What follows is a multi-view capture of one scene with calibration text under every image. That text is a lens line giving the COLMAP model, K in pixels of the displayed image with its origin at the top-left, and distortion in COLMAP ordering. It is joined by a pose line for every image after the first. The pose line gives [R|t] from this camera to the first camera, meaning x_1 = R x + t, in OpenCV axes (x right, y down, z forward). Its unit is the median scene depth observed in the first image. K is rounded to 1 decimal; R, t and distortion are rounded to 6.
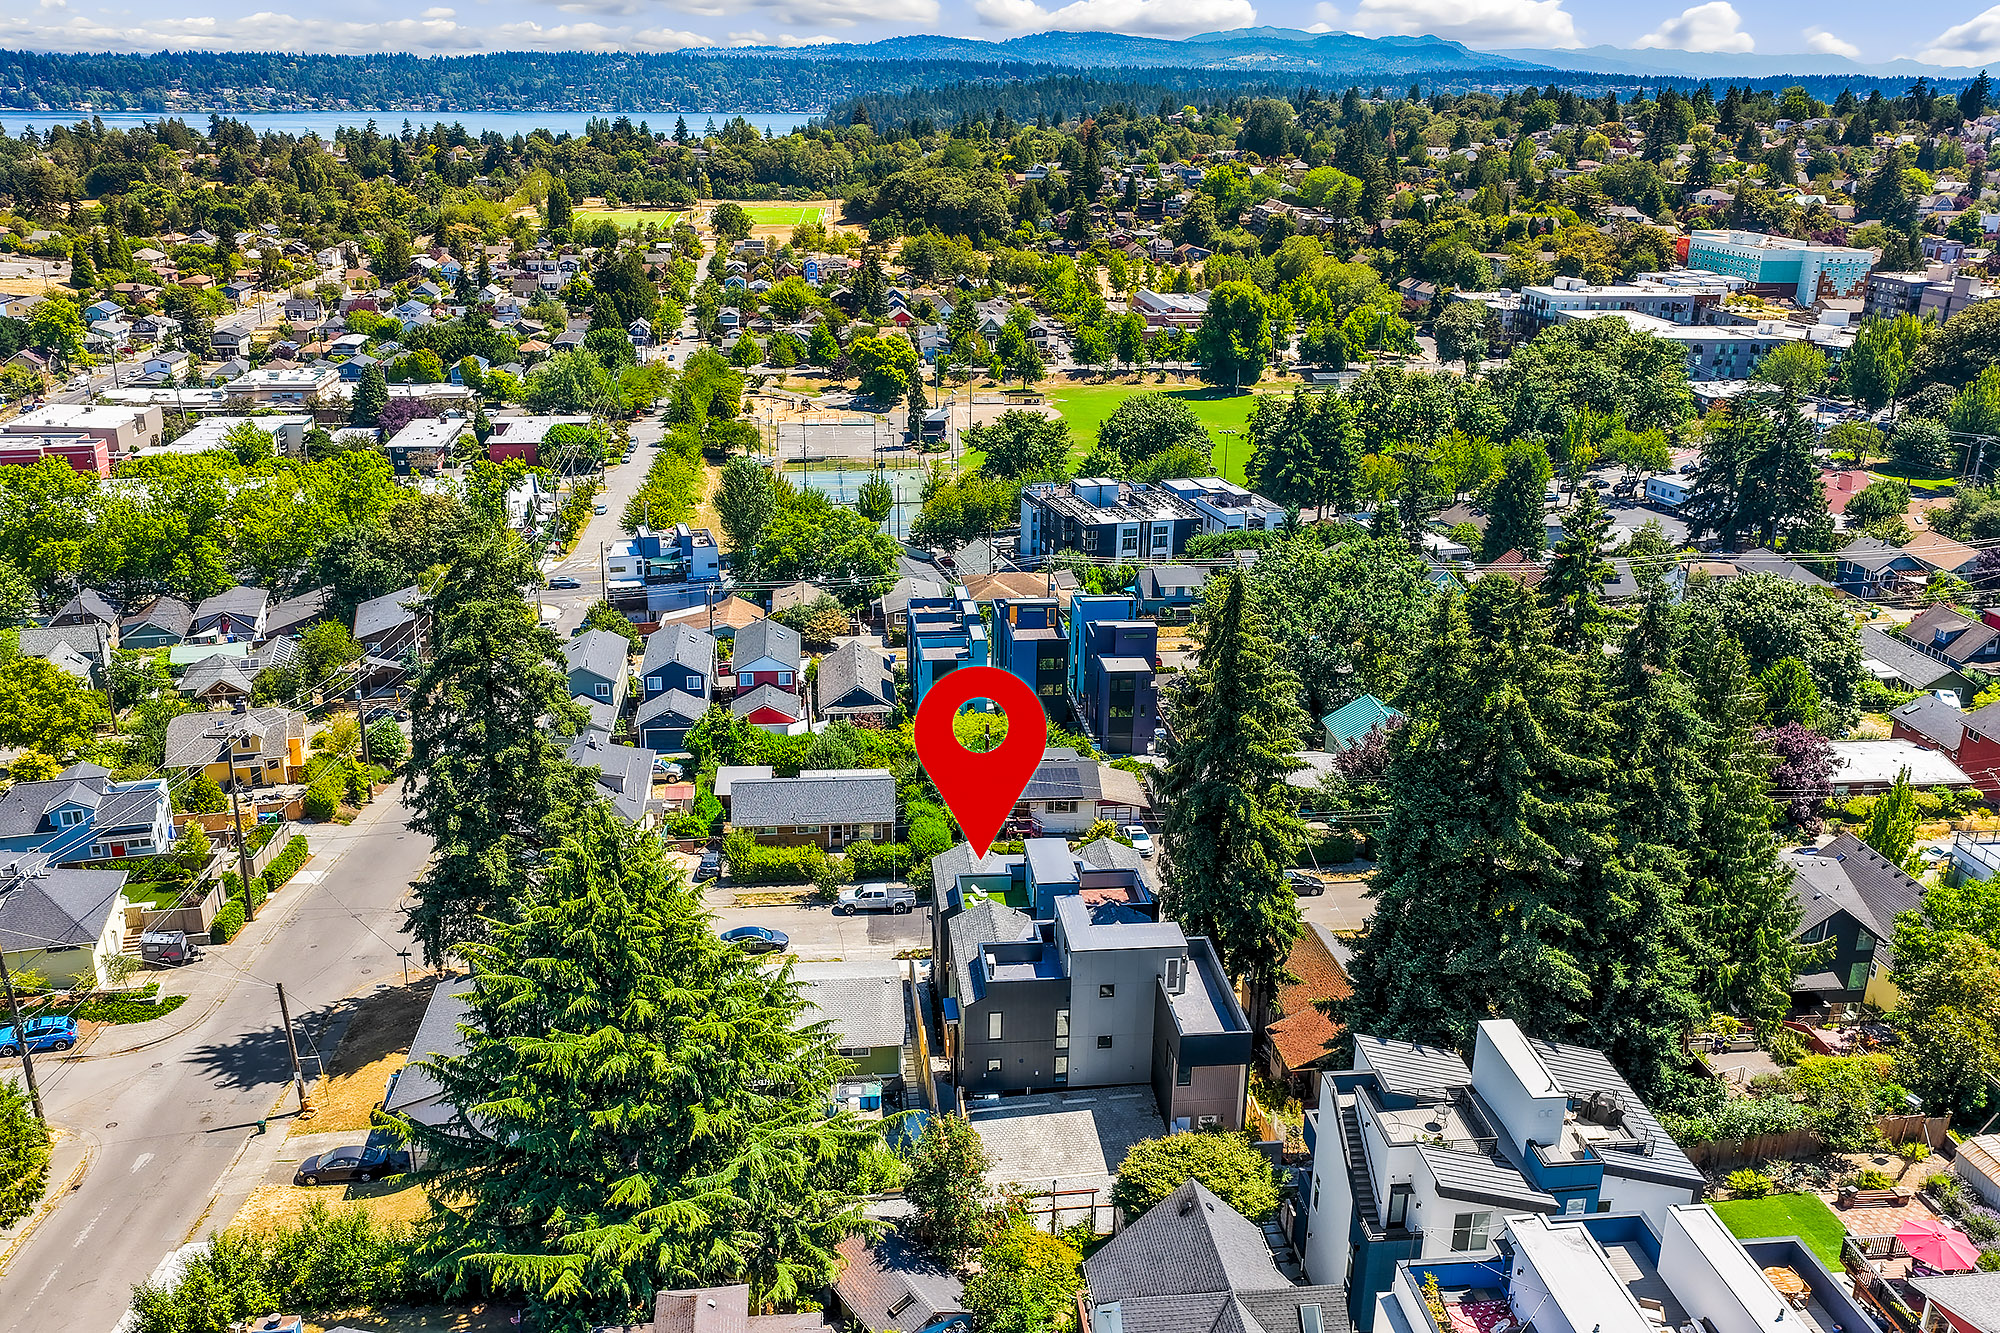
lens RADIAL K [[1655.1, 0, 988.8], [0, 1655.1, 675.0], [0, 0, 1]] dist [-0.013998, 0.035703]
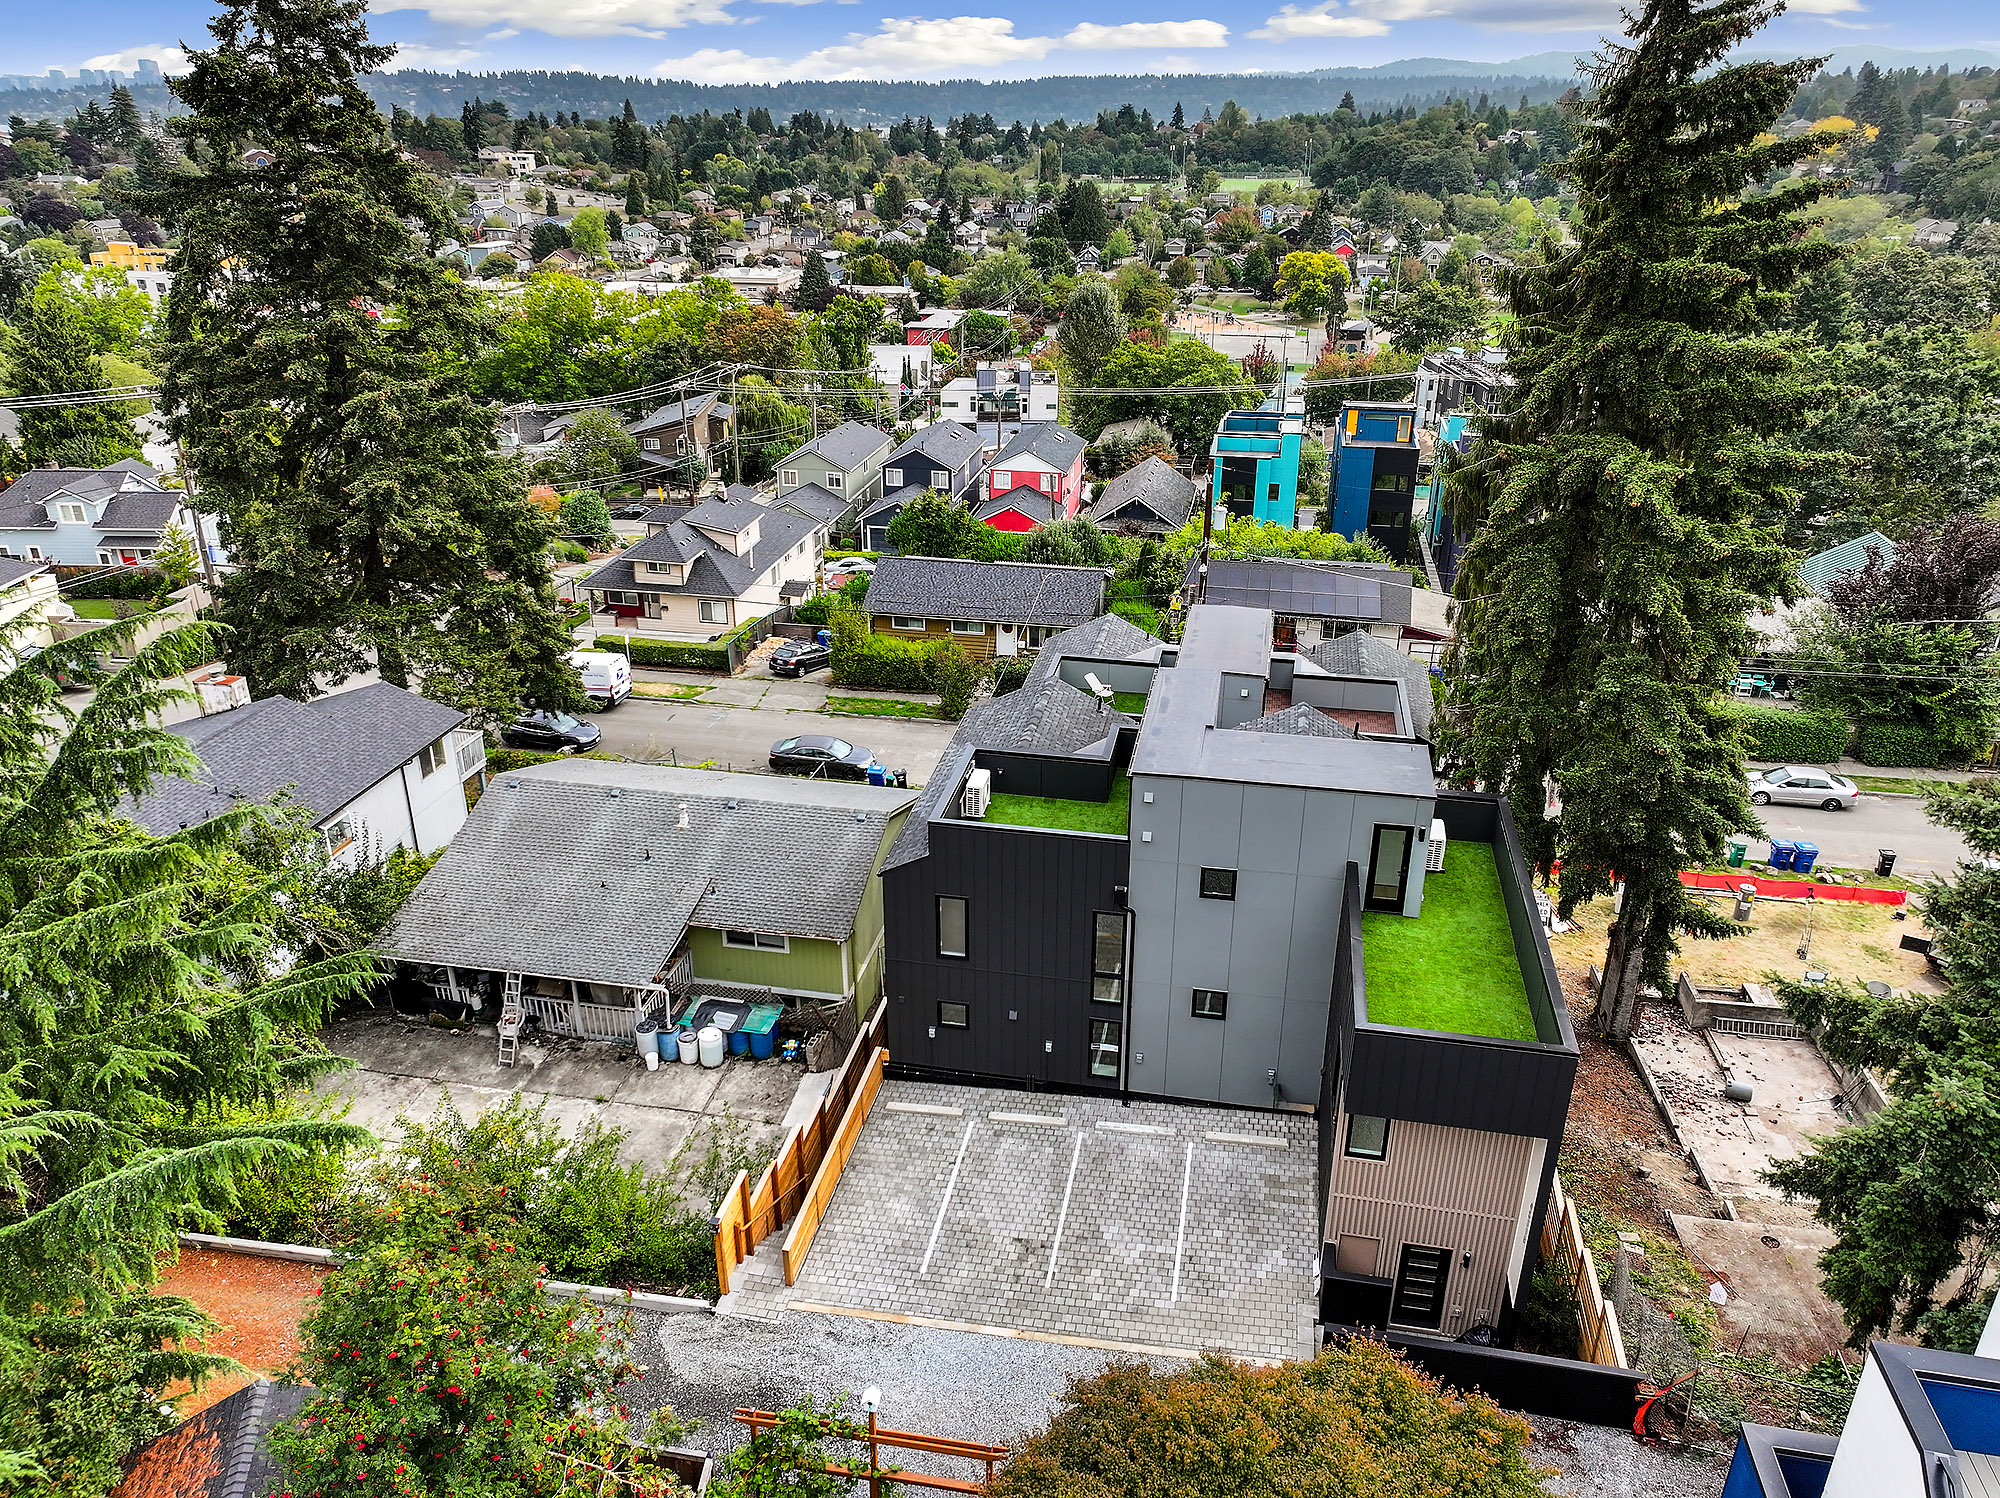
lens RADIAL K [[1388.6, 0, 1002.5], [0, 1388.6, 741.7], [0, 0, 1]] dist [-0.000676, 0.016559]
pose [[0.953544, 0.113146, -0.279197, 0.042145], [-0.090524, 0.991573, 0.092670, 0.048457], [0.287329, -0.063091, 0.955752, 0.247477]]
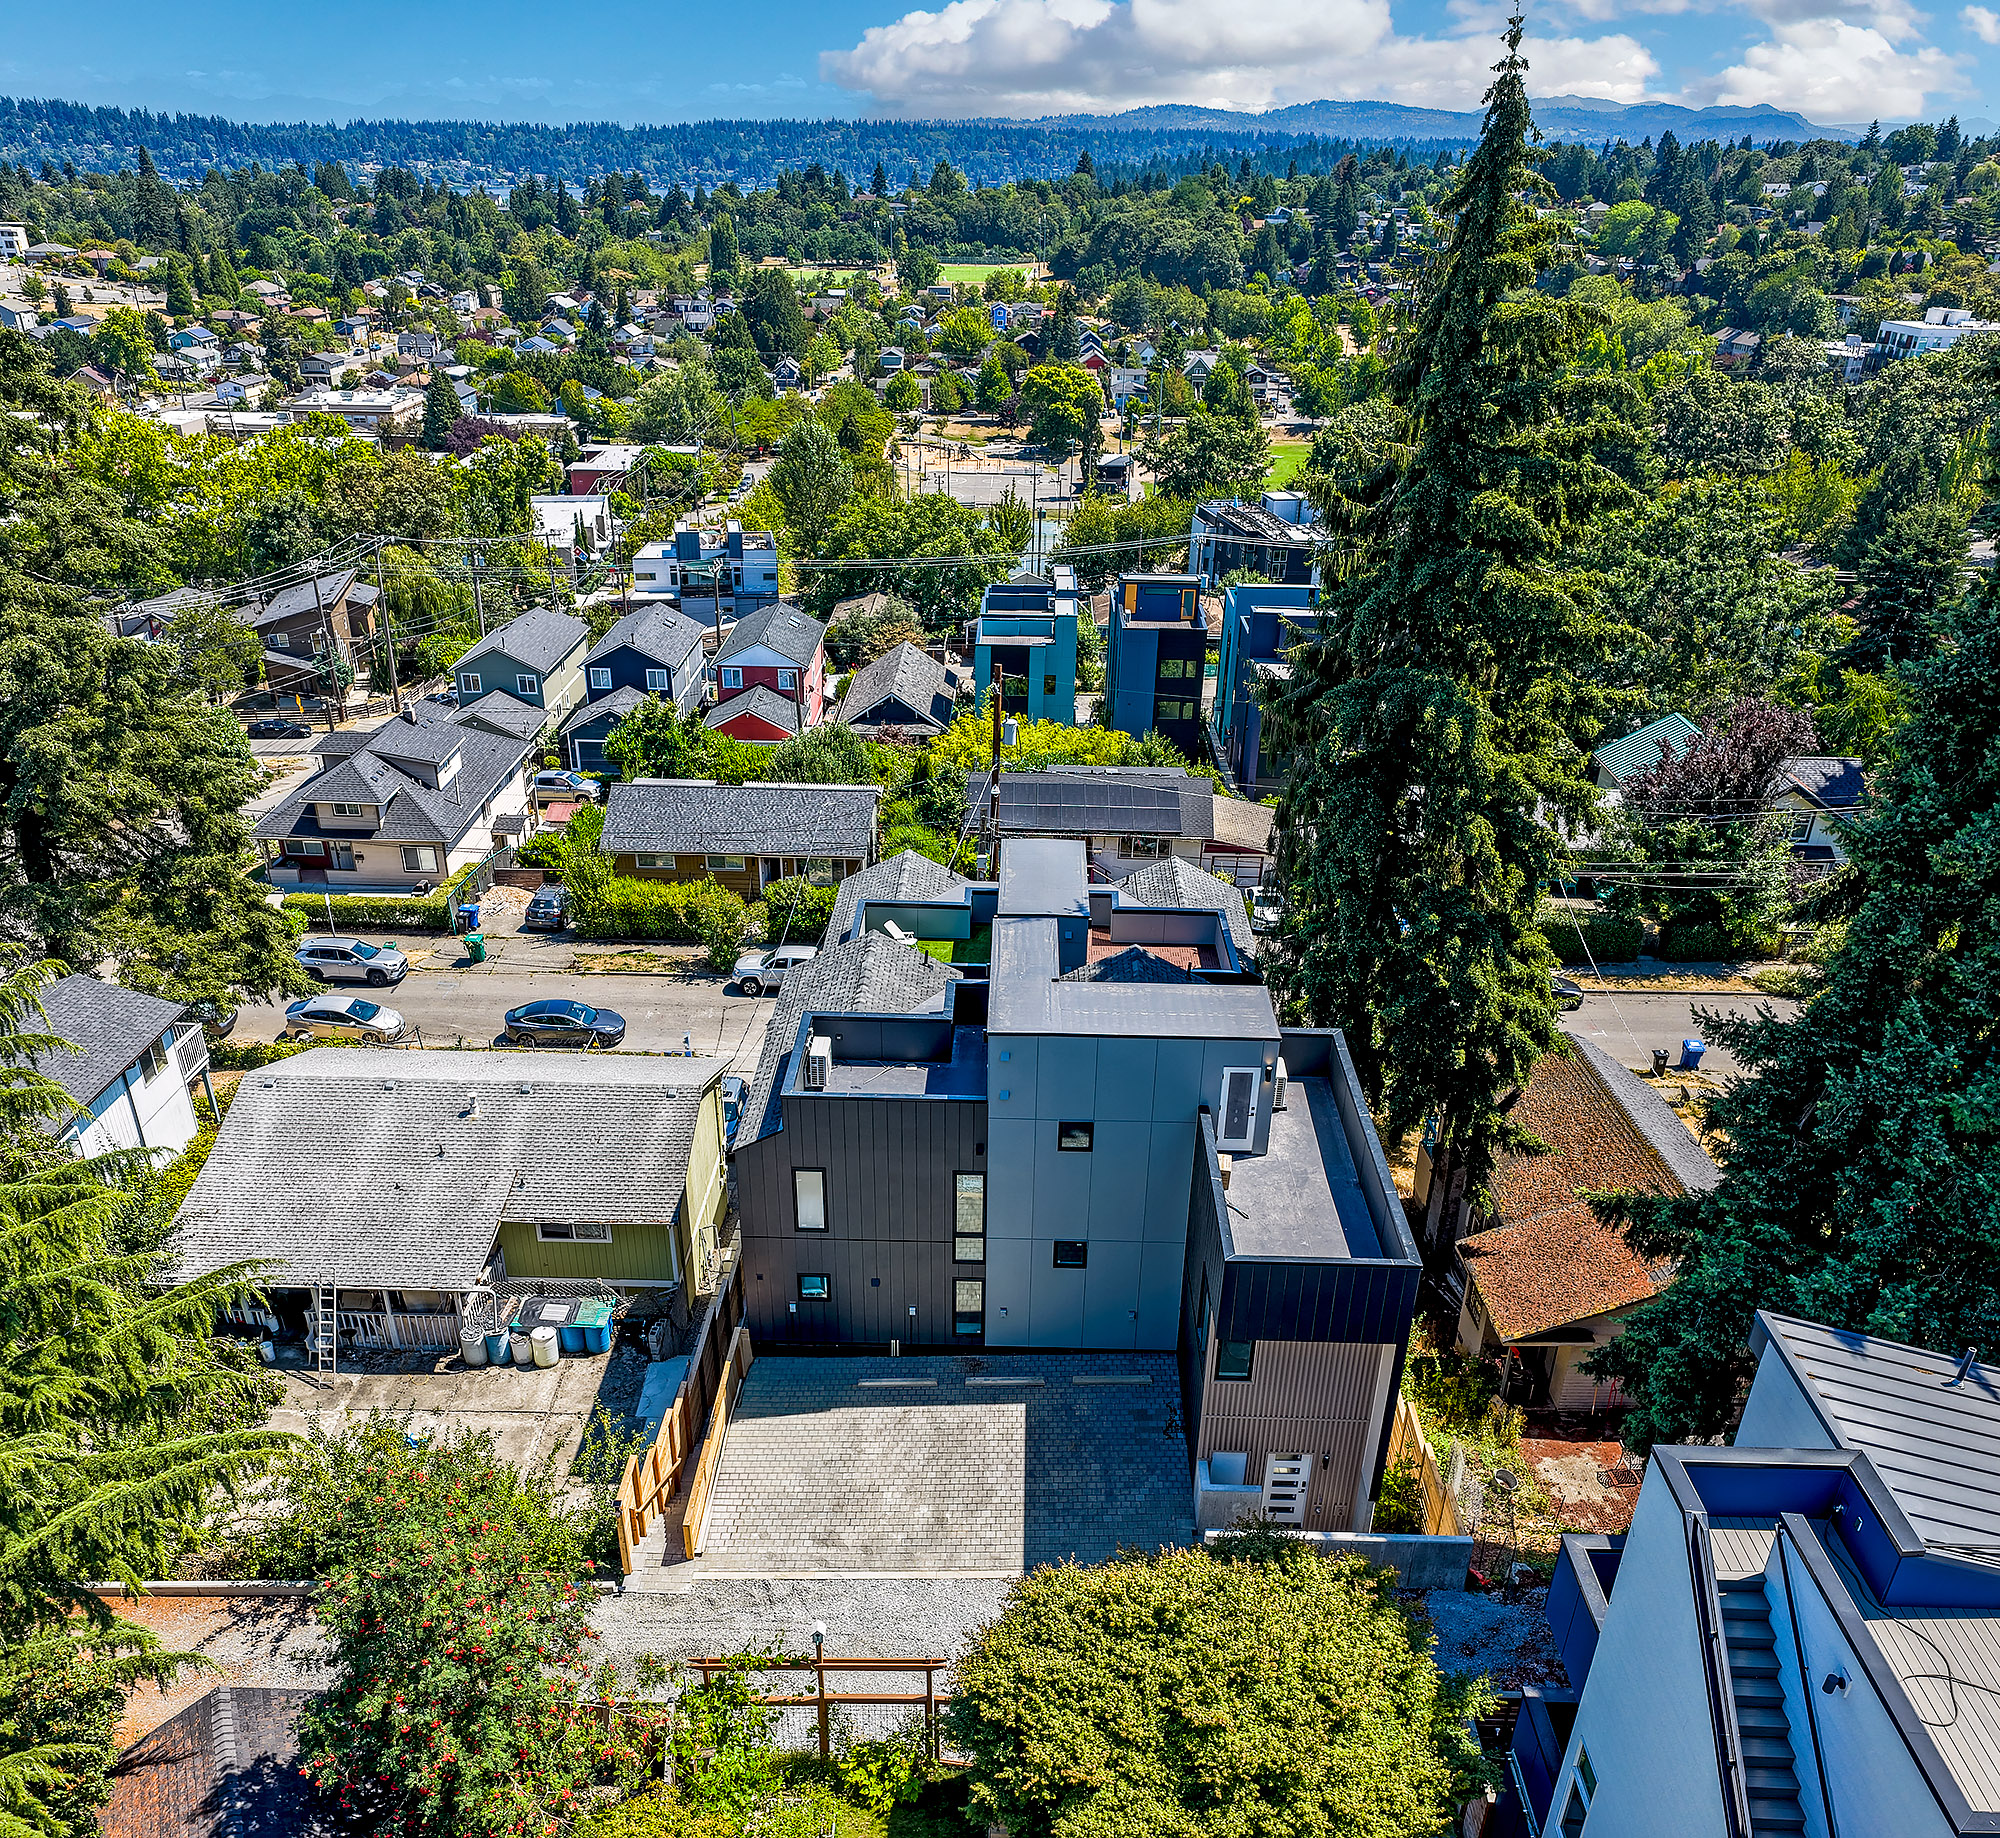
lens RADIAL K [[1642.7, 0, 994.3], [0, 1642.7, 1190.7], [0, 0, 1]] dist [-0.014888, 0.013429]
pose [[0.991665, 0.069382, -0.108569, 0.036303], [-0.045034, 0.976129, 0.212471, 0.044194], [0.120719, -0.205811, 0.971117, 0.223378]]
